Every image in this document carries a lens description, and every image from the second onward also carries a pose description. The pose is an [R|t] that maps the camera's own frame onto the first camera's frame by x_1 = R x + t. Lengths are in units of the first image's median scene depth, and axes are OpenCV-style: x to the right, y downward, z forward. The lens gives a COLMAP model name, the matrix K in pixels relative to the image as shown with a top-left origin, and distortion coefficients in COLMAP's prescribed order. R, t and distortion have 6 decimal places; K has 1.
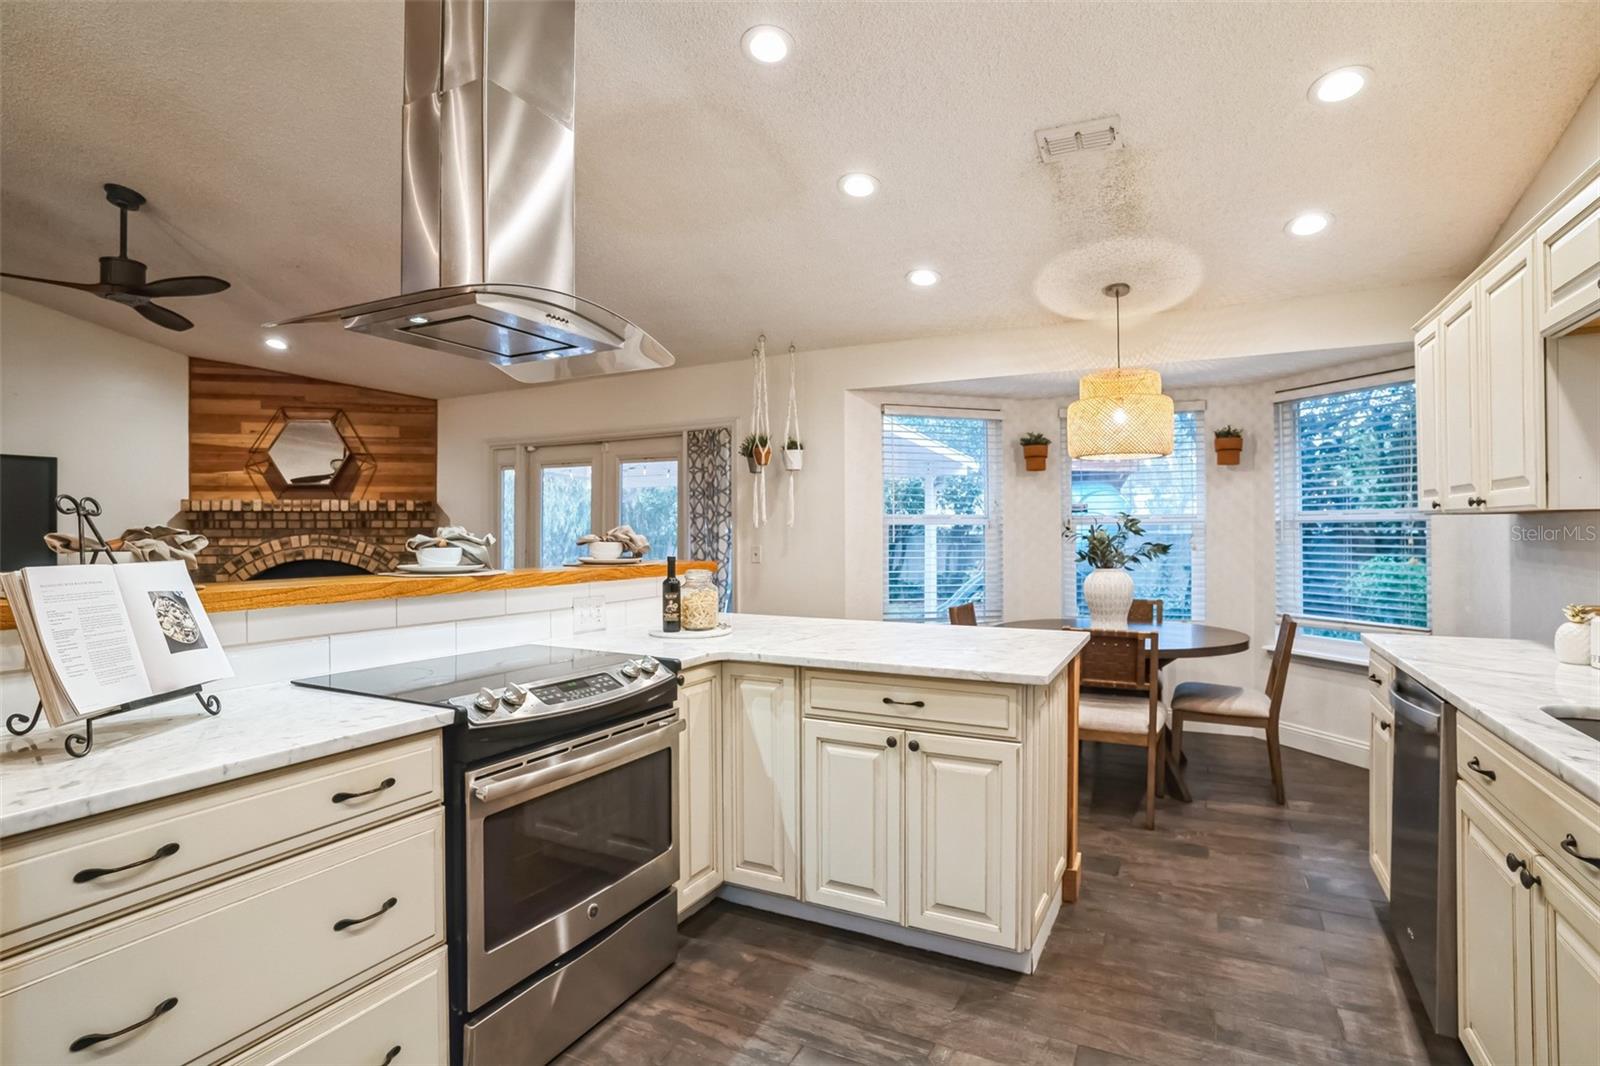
lens RADIAL K [[799.2, 0, 793.2], [0, 799.2, 526.8], [0, 0, 1]] dist [-0.068588, 0.039852]
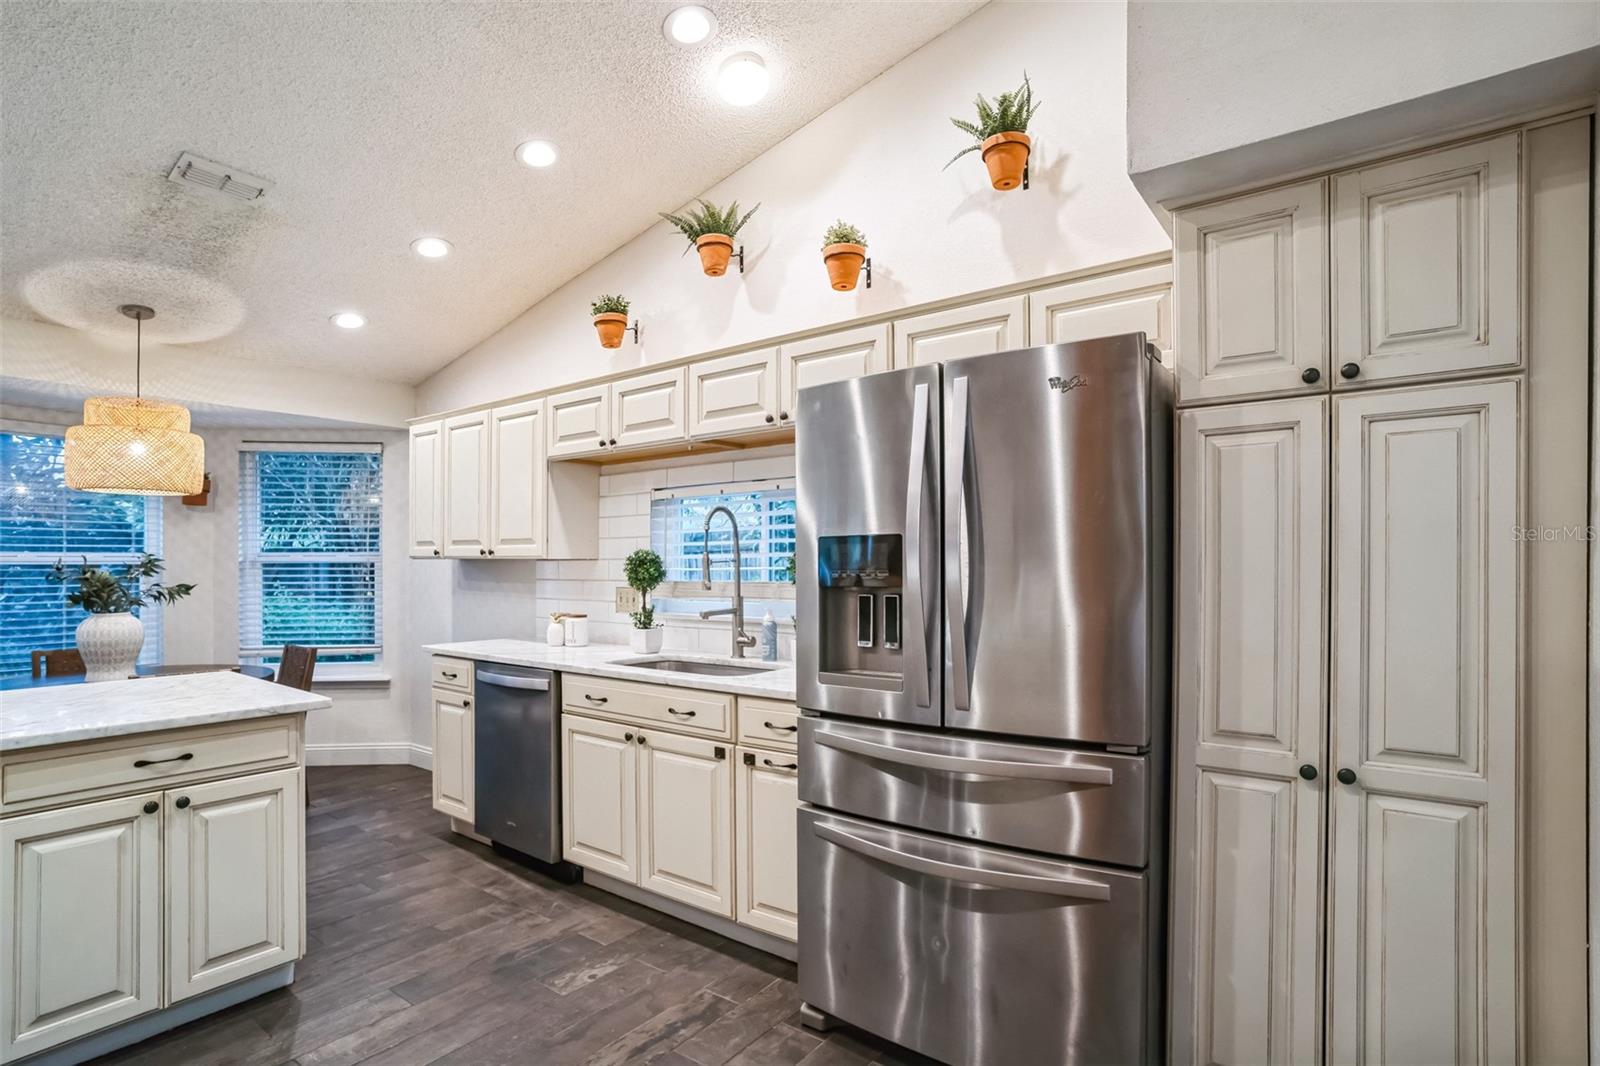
lens RADIAL K [[791.7, 0, 797.6], [0, 791.7, 574.7], [0, 0, 1]] dist [-0.059320, 0.037311]
pose [[0.179430, -0.008195, 0.983737, -0.508496], [-0.005085, 0.999944, 0.009258, -0.004571], [-0.983758, -0.006664, 0.179379, 0.102275]]
